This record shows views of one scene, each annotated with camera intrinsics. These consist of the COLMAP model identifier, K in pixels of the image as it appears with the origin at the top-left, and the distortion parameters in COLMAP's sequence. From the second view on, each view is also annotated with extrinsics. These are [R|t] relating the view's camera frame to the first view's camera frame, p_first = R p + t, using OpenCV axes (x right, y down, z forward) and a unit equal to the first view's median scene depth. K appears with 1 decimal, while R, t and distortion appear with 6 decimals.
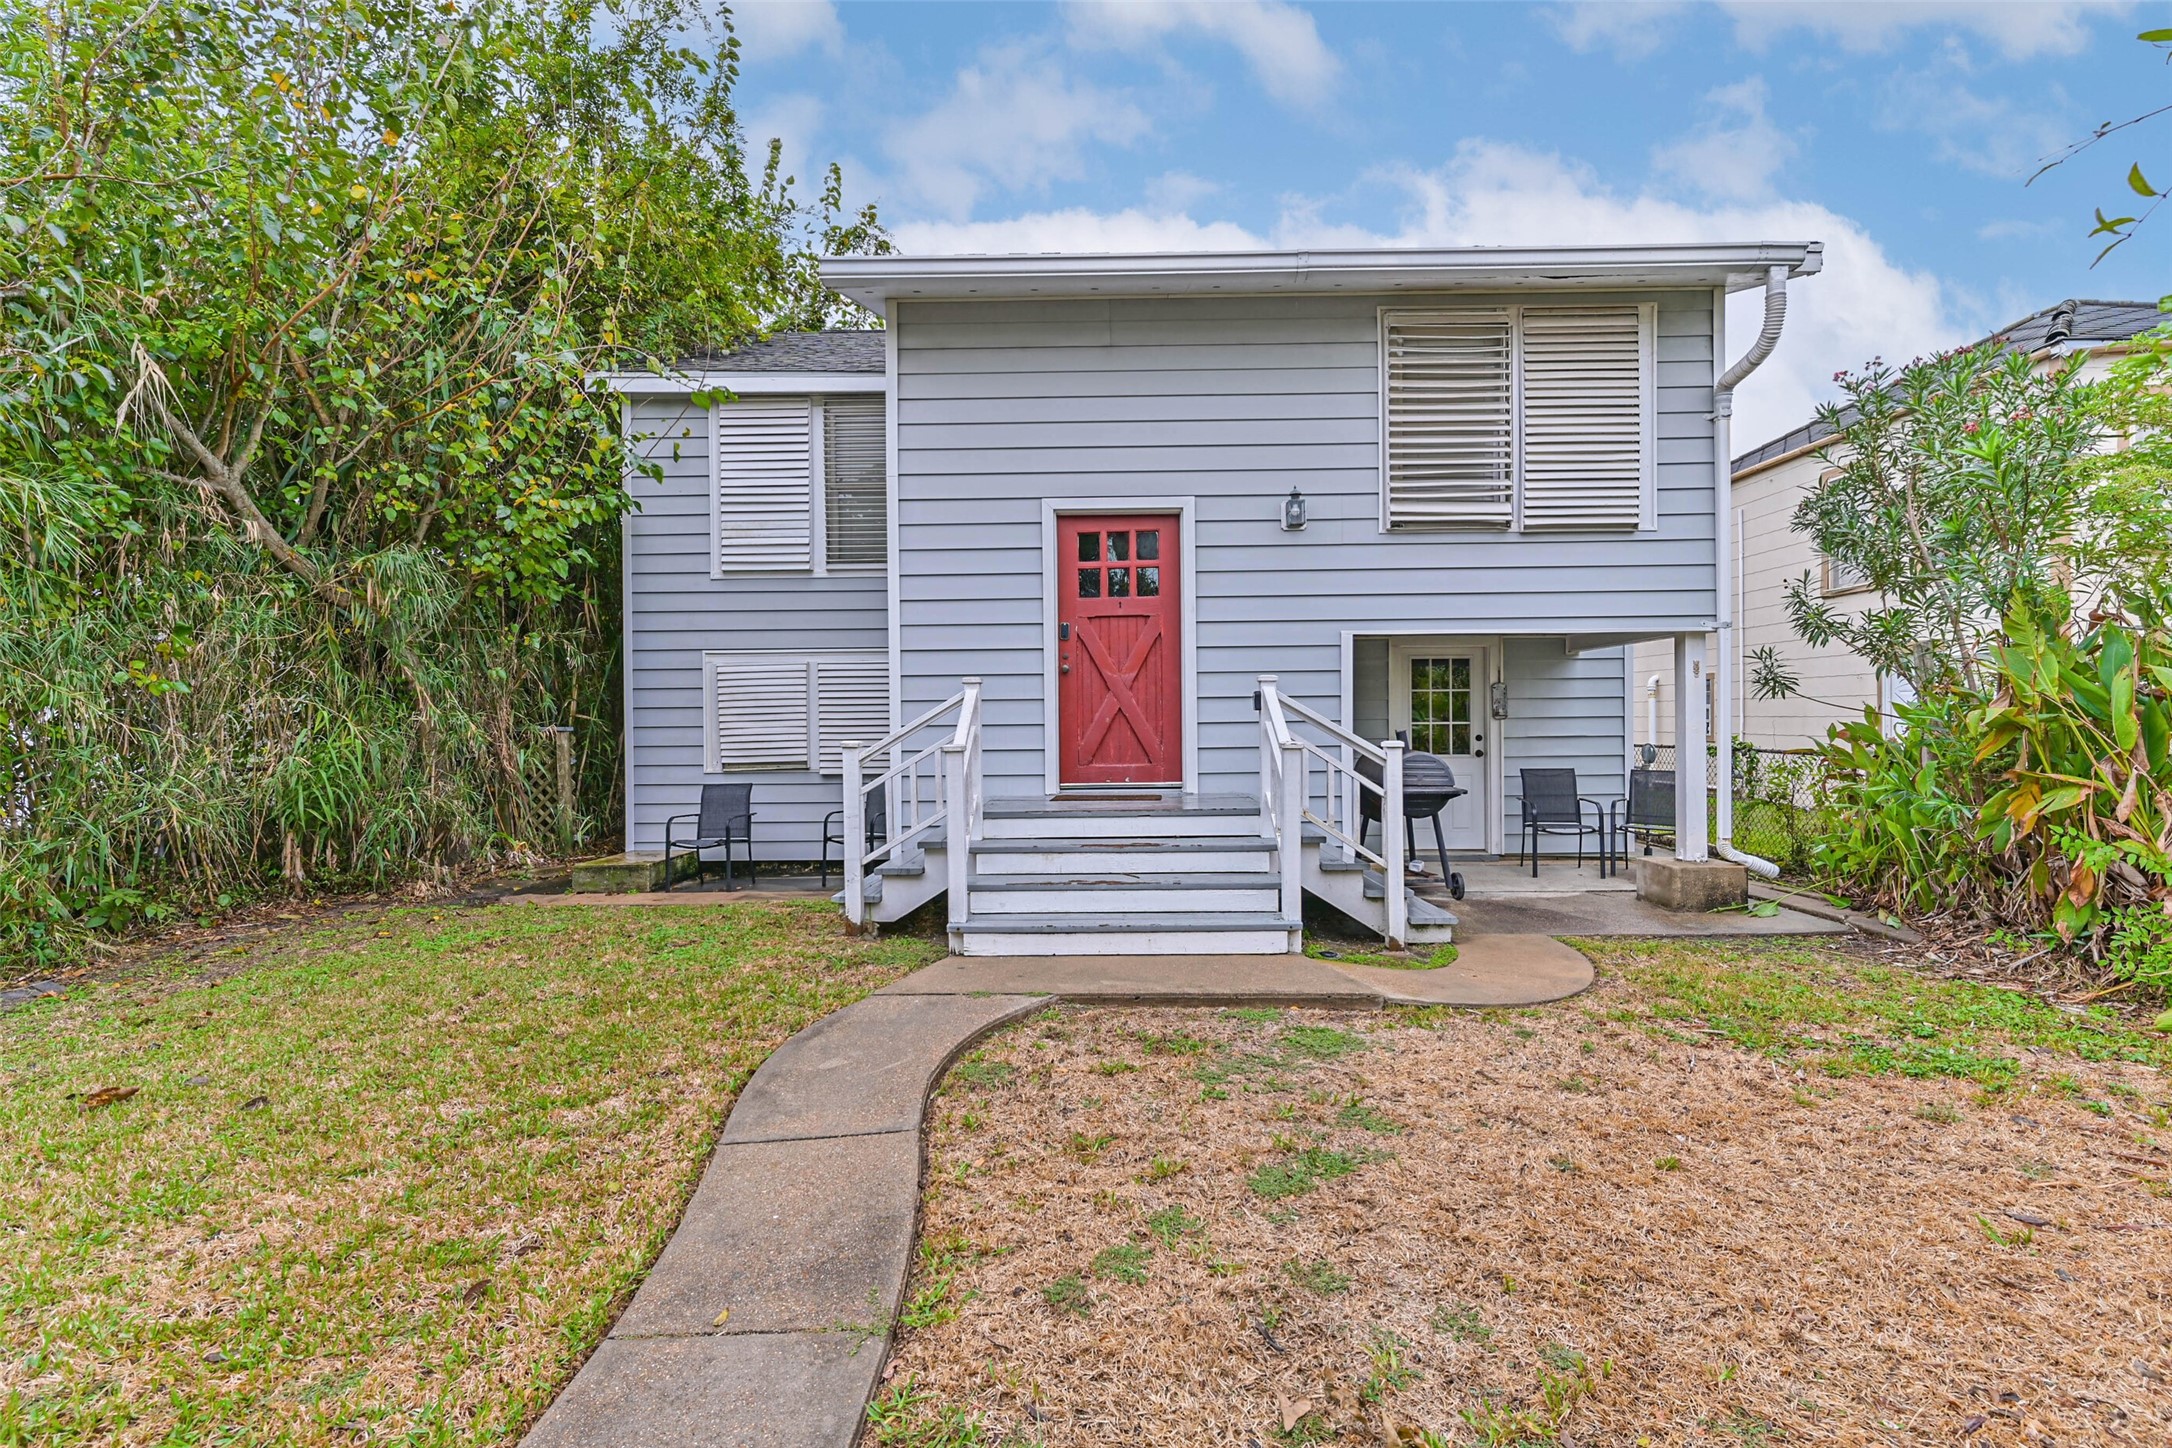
lens RADIAL K [[915.1, 0, 1085.8], [0, 915.1, 731.6], [0, 0, 1]] dist [0.006510, -0.000062]
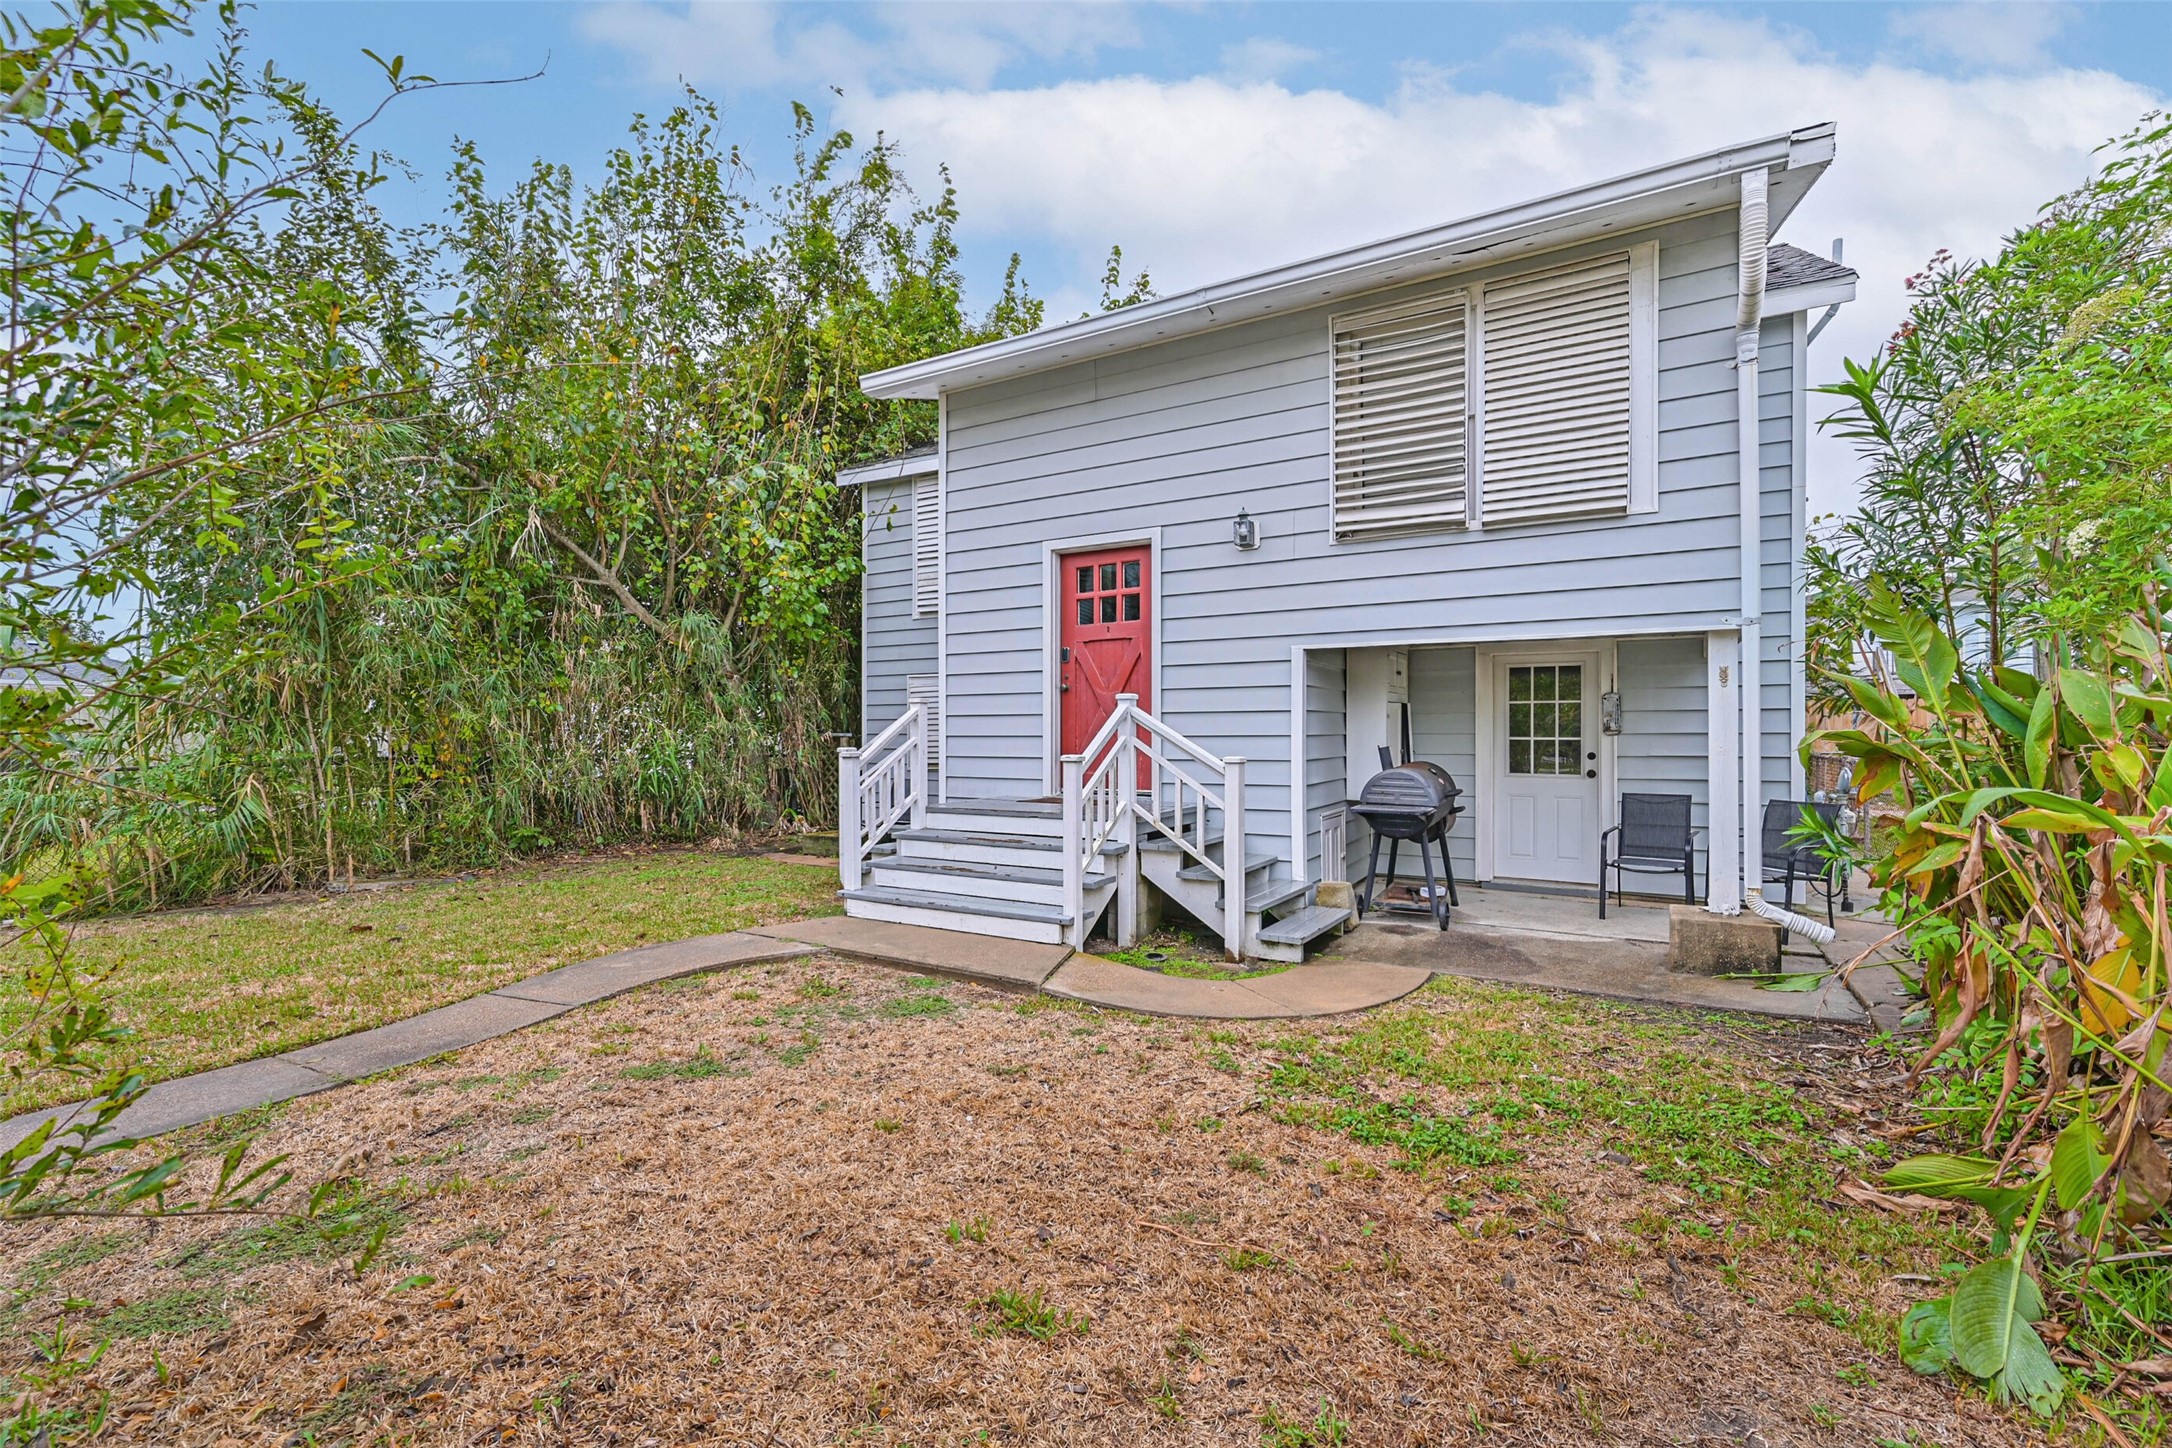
lens RADIAL K [[871.9, 0, 1082.6], [0, 871.9, 729.4], [0, 0, 1]] dist [0.013651, -0.000319]
pose [[0.880605, 0.007586, -0.473791, 0.529780], [-0.011901, 0.999911, -0.006110, -0.010007], [0.473702, 0.011019, 0.880616, 0.051197]]
